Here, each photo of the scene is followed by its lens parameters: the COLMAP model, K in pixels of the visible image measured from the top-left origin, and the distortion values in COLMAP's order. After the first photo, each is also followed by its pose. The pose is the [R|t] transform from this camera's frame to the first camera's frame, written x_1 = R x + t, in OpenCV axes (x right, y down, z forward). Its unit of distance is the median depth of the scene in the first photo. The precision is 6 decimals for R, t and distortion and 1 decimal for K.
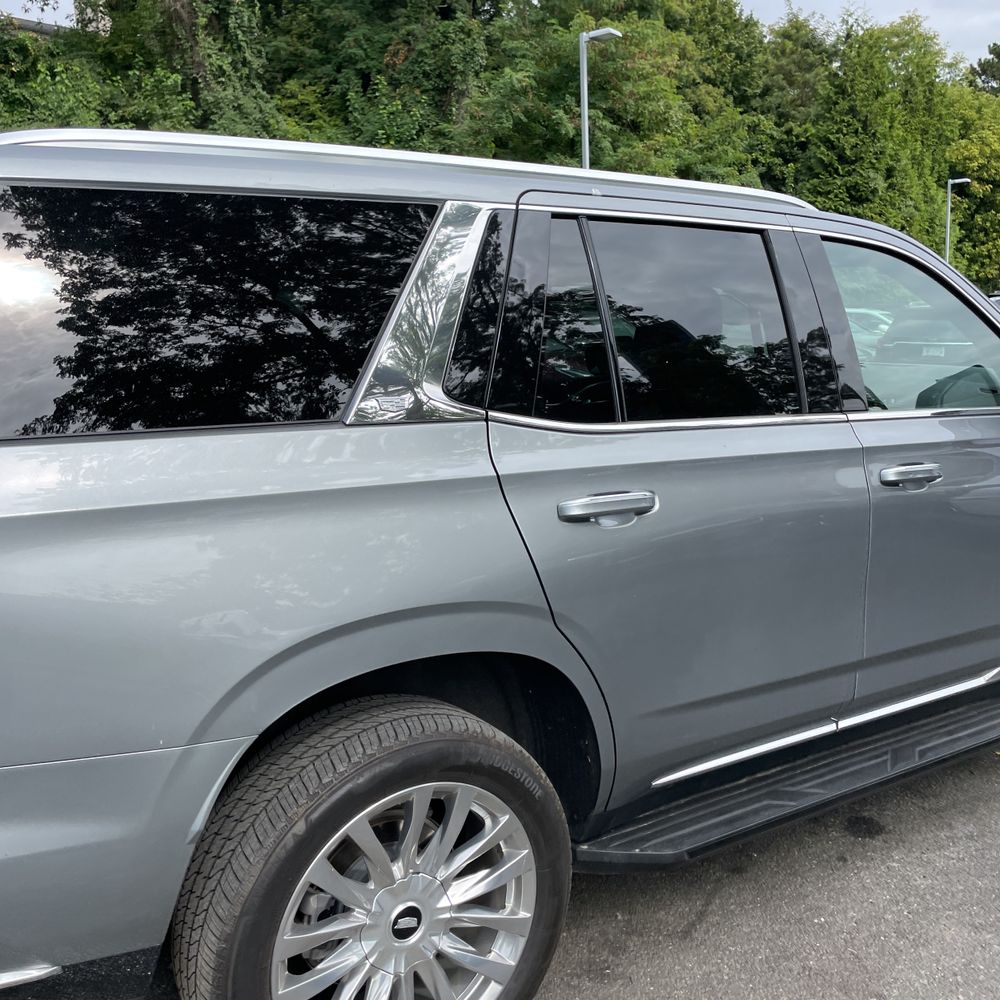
lens RADIAL K [[1003.4, 0, 500.0], [0, 1003.4, 500.0], [0, 0, 1]] dist [0.078061, -0.097341]
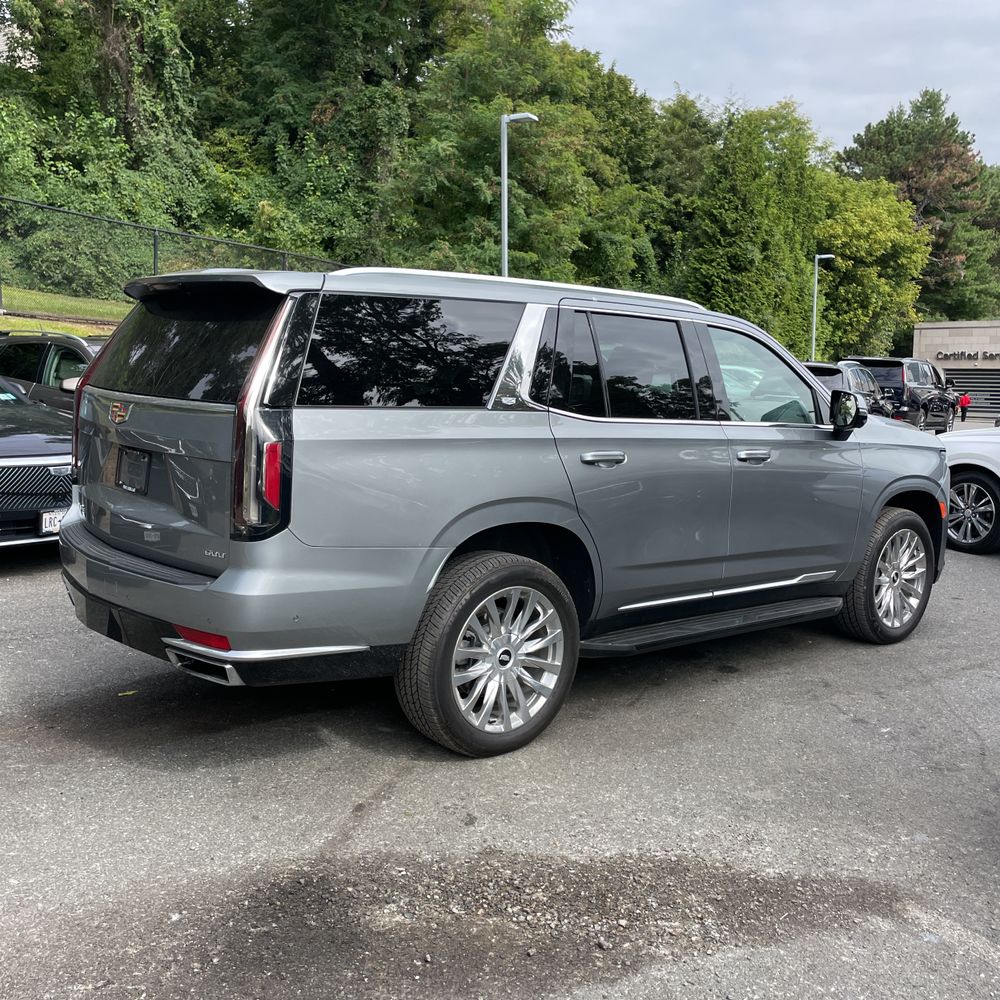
lens RADIAL K [[1002.5, 0, 511.5], [0, 1002.5, 499.1], [0, 0, 1]] dist [0.087103, -0.116032]
pose [[0.992643, 0.024036, 0.118669, -0.023007], [-0.018792, 0.998805, -0.045110, 0.013598], [-0.119611, 0.042549, 0.991909, -0.070974]]
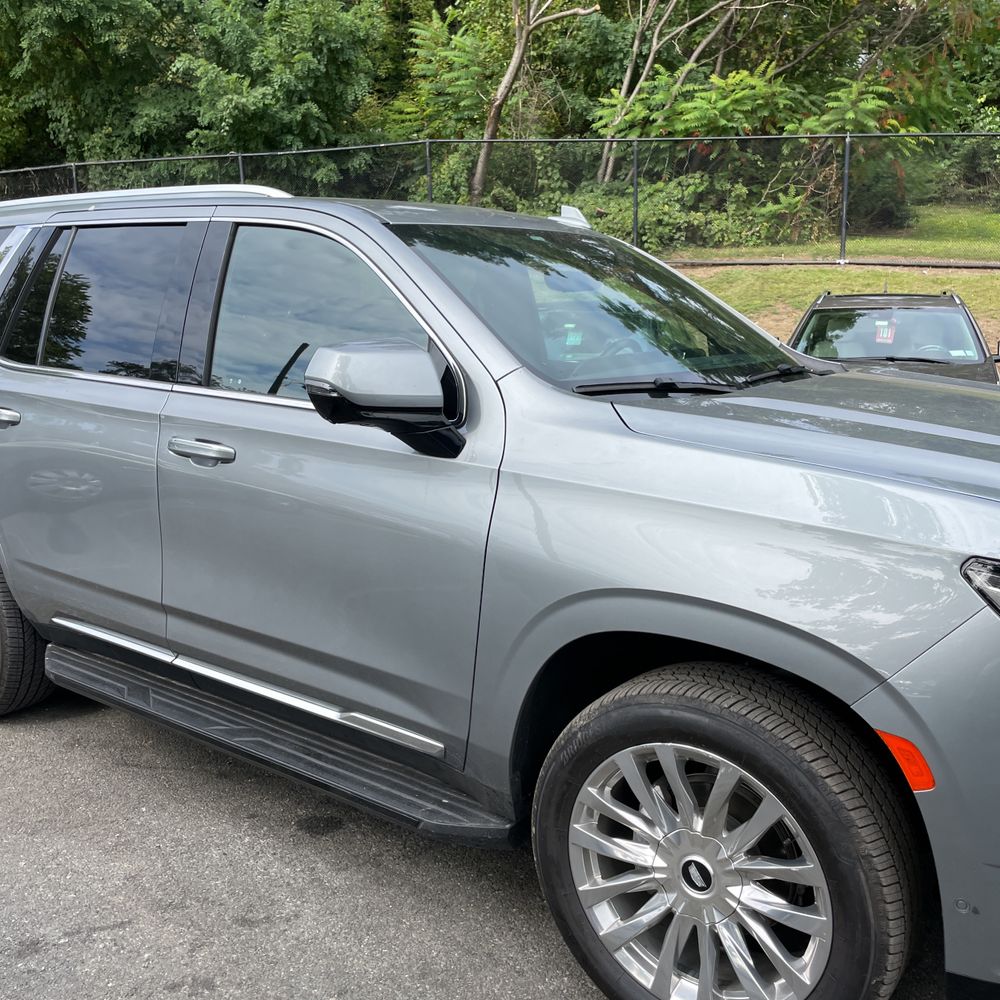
lens RADIAL K [[1020.1, 0, 510.3], [0, 1020.1, 500.3], [0, 0, 1]] dist [0.070838, -0.099221]
pose [[0.354818, 0.178898, -0.917660, 0.142005], [-0.176051, 0.976748, 0.122346, -0.015100], [0.918210, 0.118144, 0.378063, 0.085205]]
